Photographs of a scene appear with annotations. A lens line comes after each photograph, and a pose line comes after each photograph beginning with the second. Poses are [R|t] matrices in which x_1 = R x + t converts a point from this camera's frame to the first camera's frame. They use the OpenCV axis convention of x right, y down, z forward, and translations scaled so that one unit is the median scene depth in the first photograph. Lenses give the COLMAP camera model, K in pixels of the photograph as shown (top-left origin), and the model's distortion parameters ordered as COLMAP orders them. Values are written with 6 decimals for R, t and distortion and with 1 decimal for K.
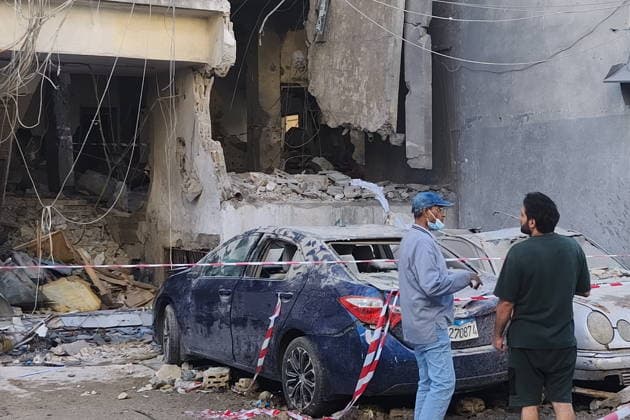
lens RADIAL K [[1265.2, 0, 321.4], [0, 1265.2, 212.1], [0, 0, 1]] dist [0.023074, 0.000000]
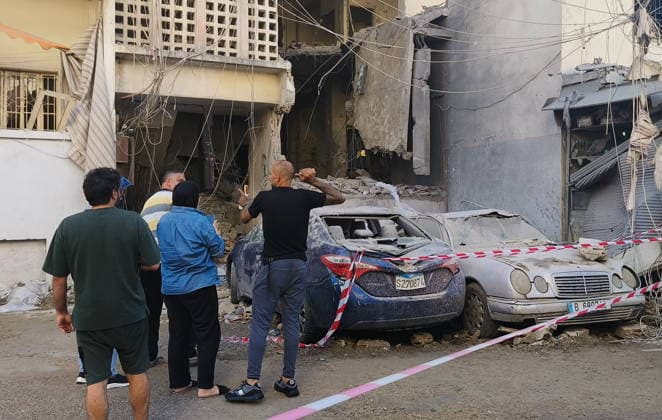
lens RADIAL K [[709.9, 0, 335.2], [0, 709.9, 211.1], [0, 0, 1]] dist [0.036642, 0.000000]
pose [[0.994051, 0.006862, -0.108695, 0.075727], [-0.007678, 0.999945, -0.007094, 0.017058], [0.108640, 0.007886, 0.994050, 0.170123]]
